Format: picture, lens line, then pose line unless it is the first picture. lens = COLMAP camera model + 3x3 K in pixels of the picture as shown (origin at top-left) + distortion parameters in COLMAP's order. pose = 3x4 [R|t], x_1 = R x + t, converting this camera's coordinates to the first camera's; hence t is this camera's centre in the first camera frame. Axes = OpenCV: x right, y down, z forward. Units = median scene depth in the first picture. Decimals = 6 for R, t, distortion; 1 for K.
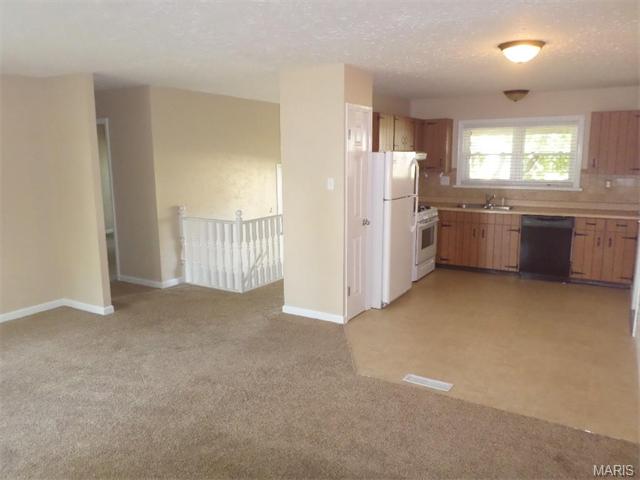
lens RADIAL K [[494.0, 0, 323.2], [0, 494.0, 235.6], [0, 0, 1]] dist [0.003352, -0.006187]
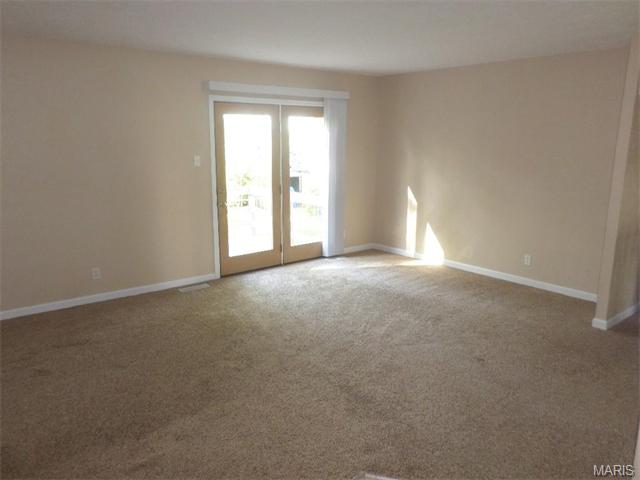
lens RADIAL K [[494.0, 0, 324.7], [0, 494.0, 237.3], [0, 0, 1]] dist [0.003352, -0.006187]
pose [[-0.326651, 0.199302, -0.923893, 0.661103], [-0.166195, 0.950171, 0.263731, -0.190973], [0.930418, 0.239694, -0.277251, 1.108199]]
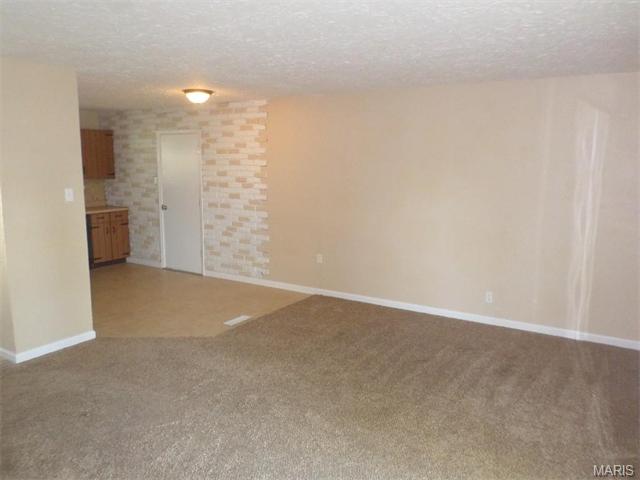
lens RADIAL K [[494.0, 0, 318.5], [0, 494.0, 244.9], [0, 0, 1]] dist [0.003352, -0.006187]
pose [[0.025894, -0.163376, 0.986224, -0.637590], [0.162229, 0.974164, 0.157119, -0.058449], [-0.986413, 0.155925, 0.051730, 0.356015]]
